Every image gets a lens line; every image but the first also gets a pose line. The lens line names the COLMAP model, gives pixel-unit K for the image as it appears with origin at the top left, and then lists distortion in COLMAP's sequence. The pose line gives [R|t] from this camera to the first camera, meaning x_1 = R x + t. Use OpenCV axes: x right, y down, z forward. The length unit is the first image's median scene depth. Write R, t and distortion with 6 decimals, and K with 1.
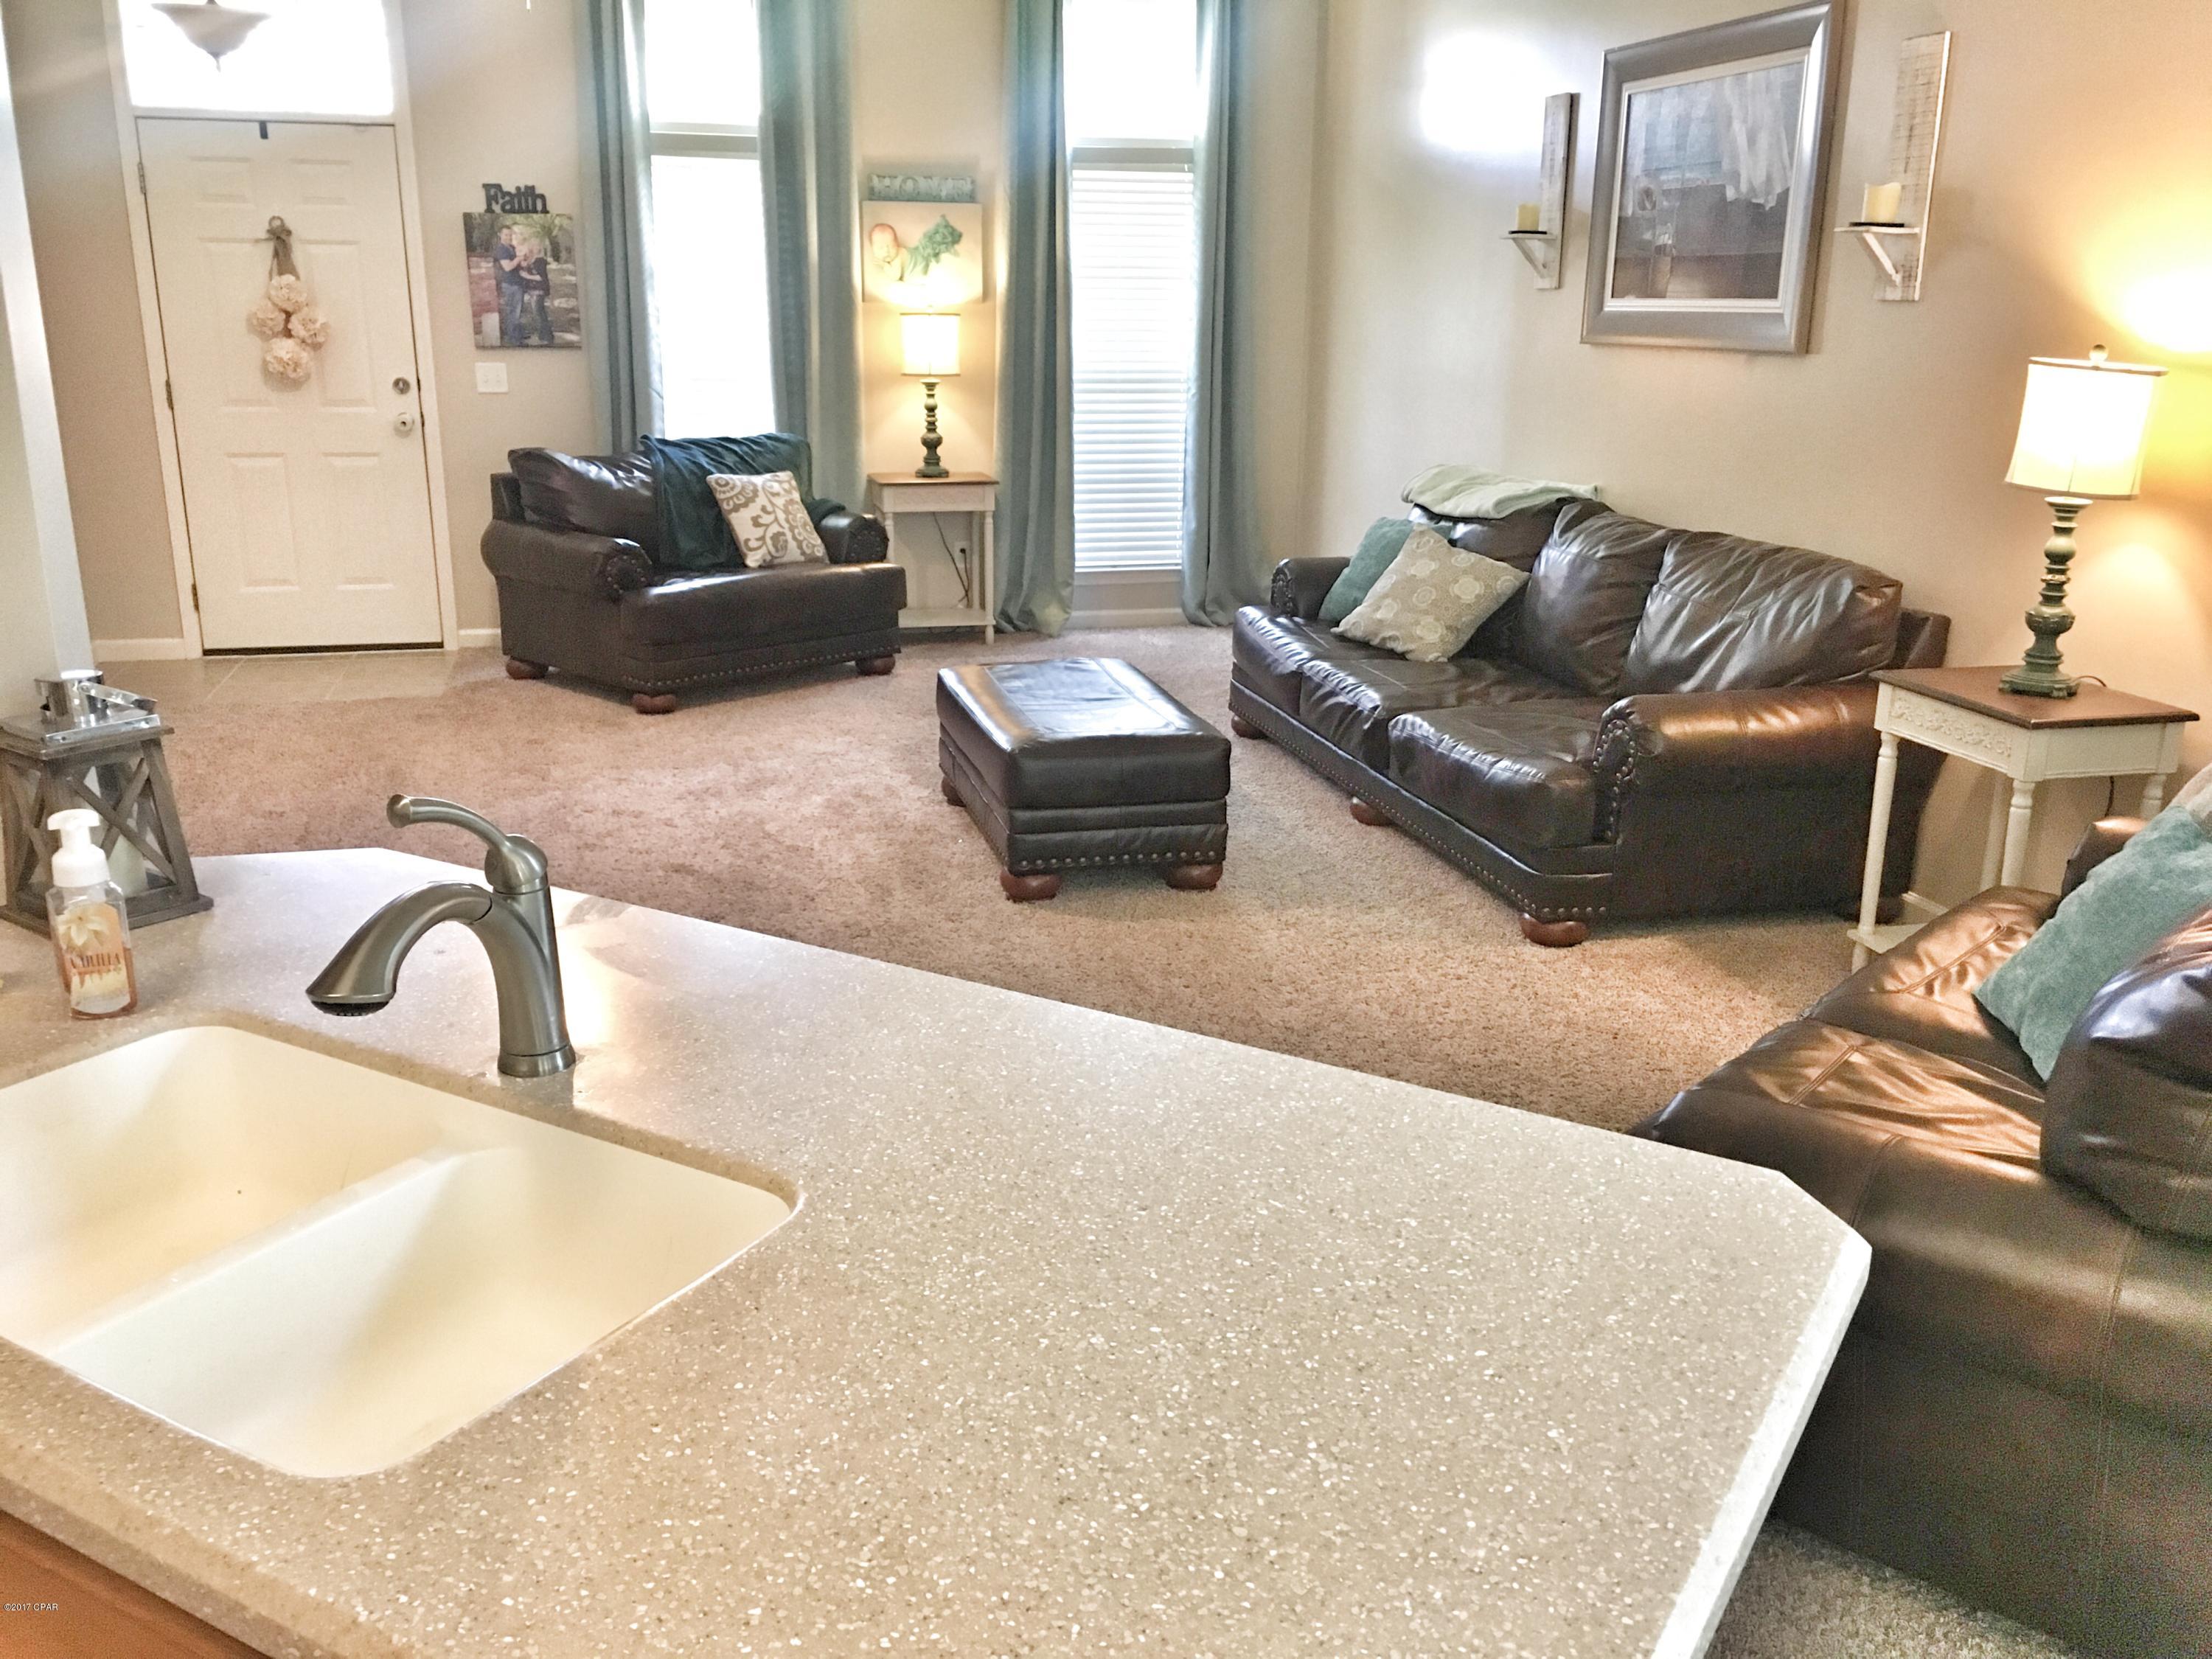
lens RADIAL K [[1860.1, 0, 1088.7], [0, 1860.1, 833.8], [0, 0, 1]] dist [0.050415, -0.045967]
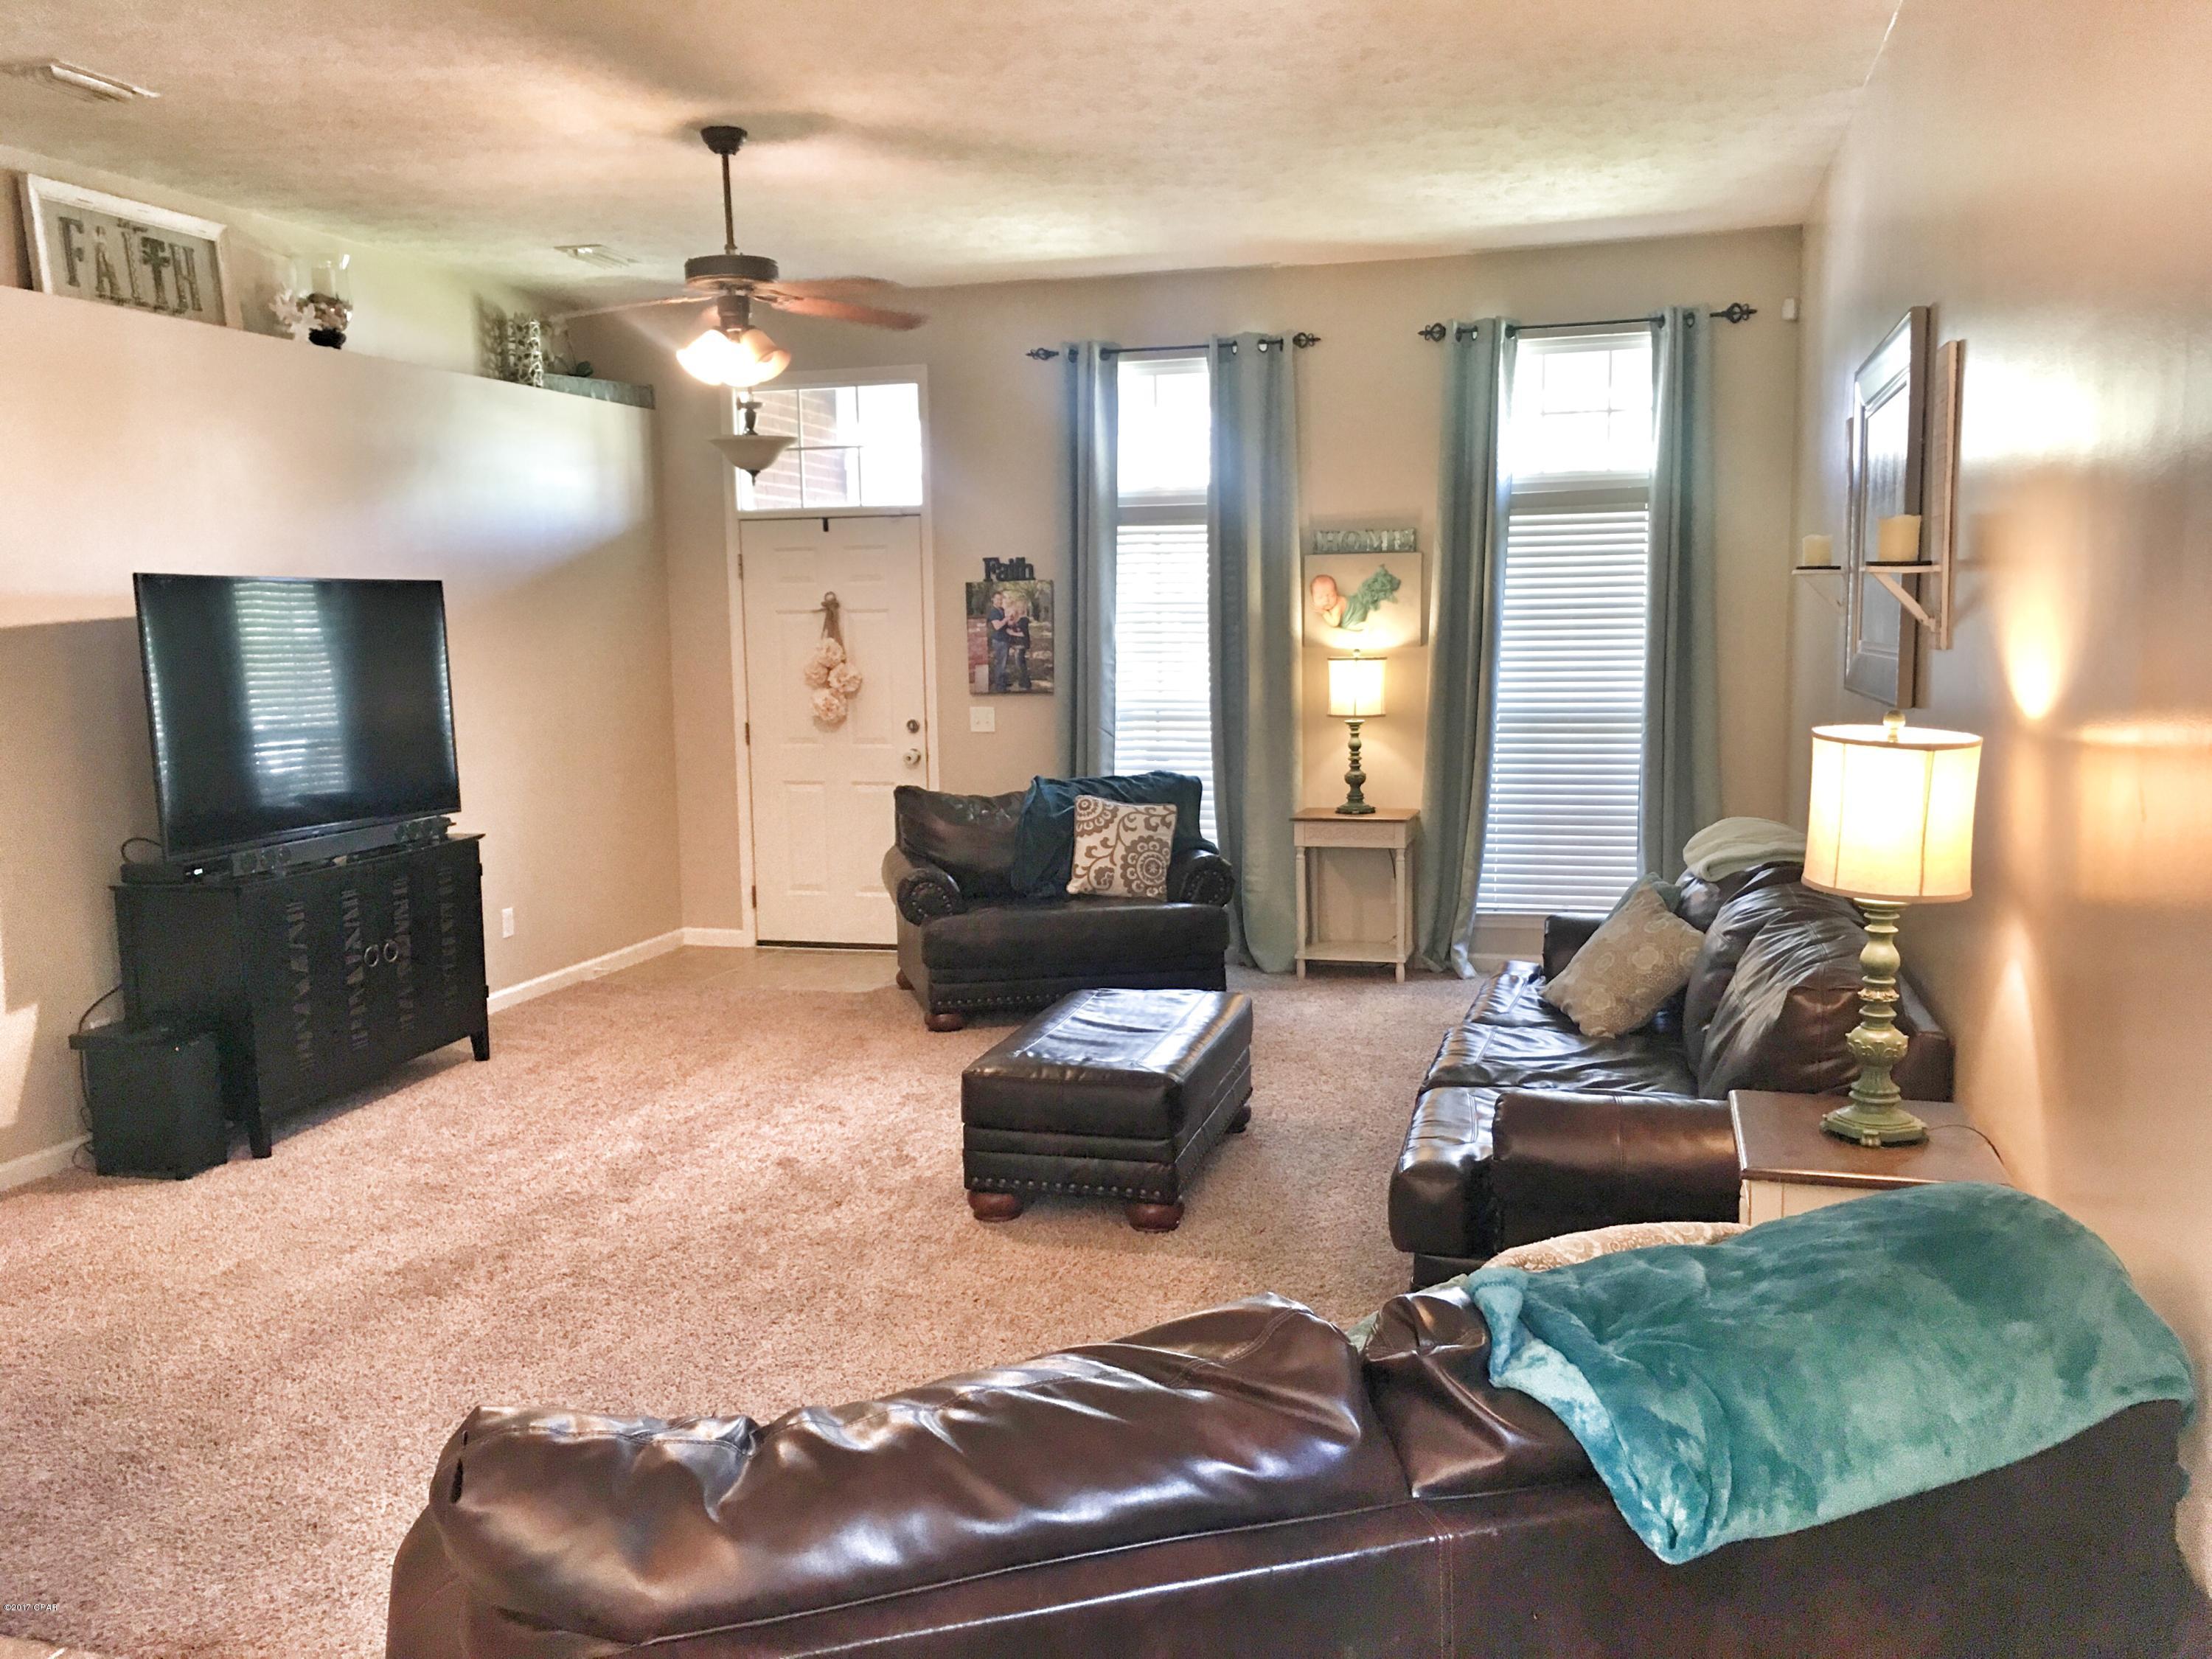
lens RADIAL K [[1860.1, 0, 1113.9], [0, 1860.1, 838.9], [0, 0, 1]] dist [0.050415, -0.045967]
pose [[0.865757, 0.034426, -0.499278, 0.323450], [-0.115907, 0.984299, -0.133117, -0.029810], [0.486857, 0.173117, 0.856155, 0.078843]]
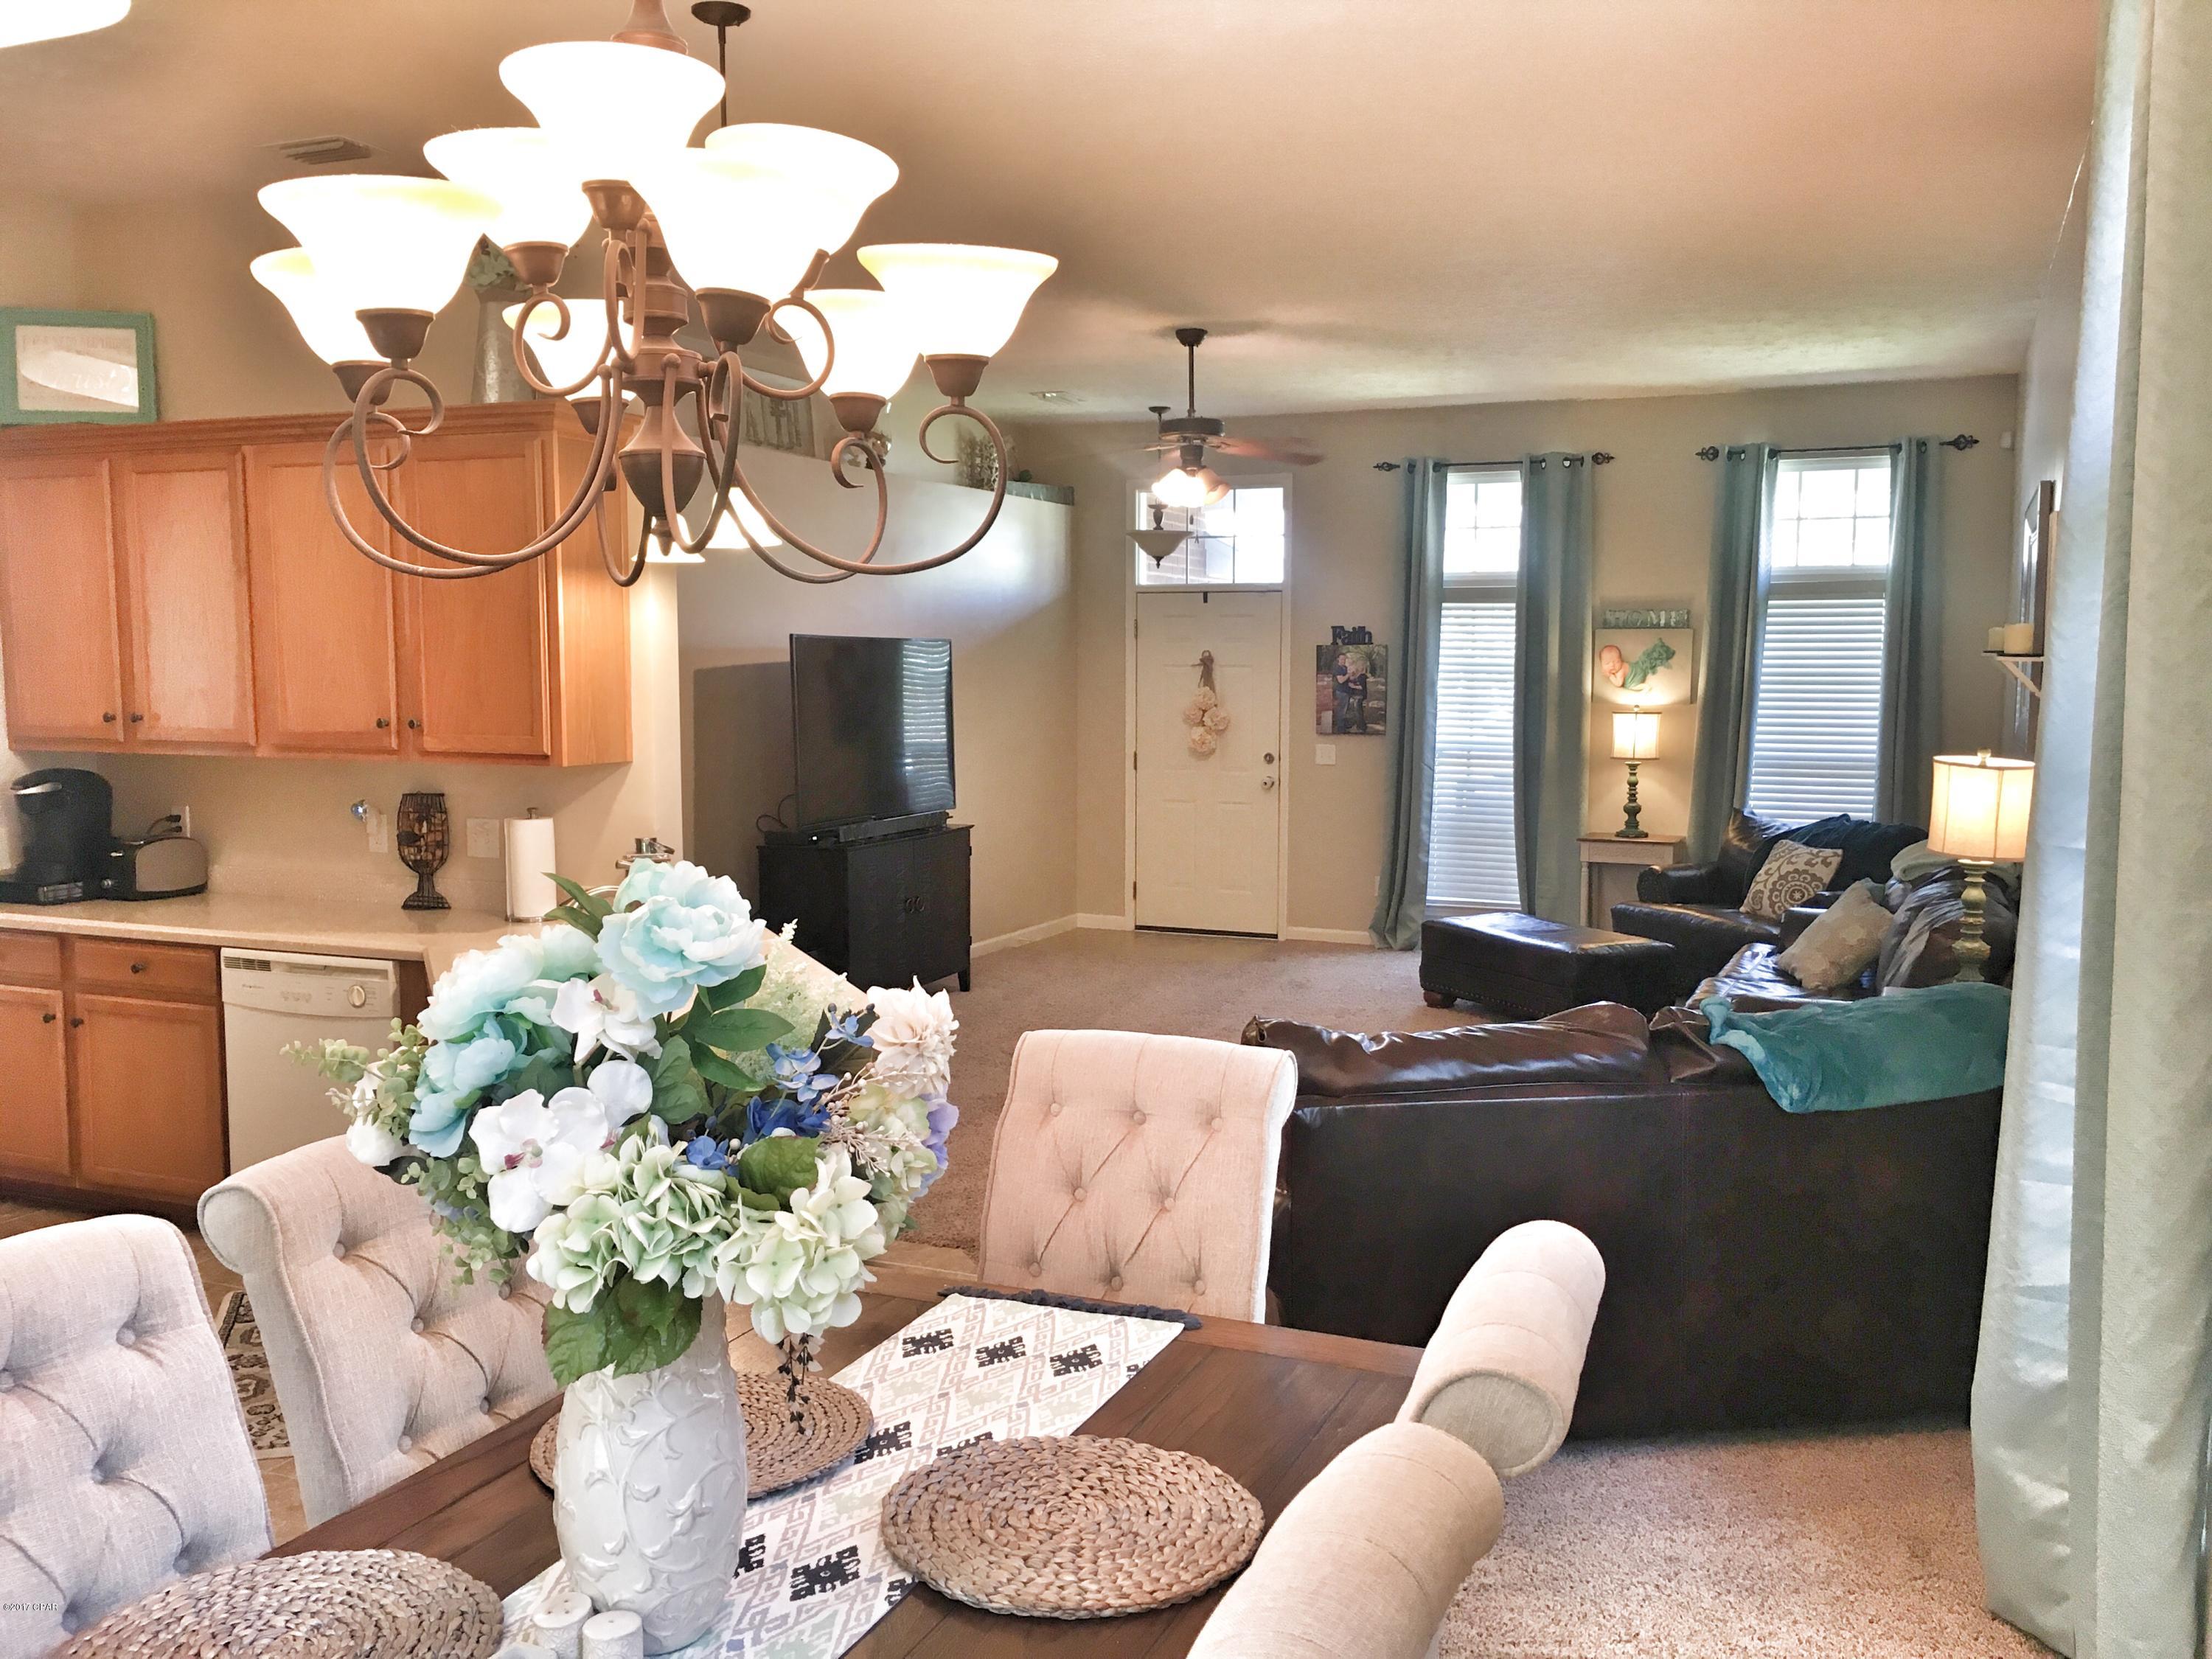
lens RADIAL K [[1860.1, 0, 1106.8], [0, 1860.1, 827.3], [0, 0, 1]] dist [0.050415, -0.045967]
pose [[0.787073, 0.045841, -0.615154, 0.432134], [-0.170624, 0.974506, -0.145690, 0.047713], [0.592793, 0.219629, 0.774829, -0.192995]]
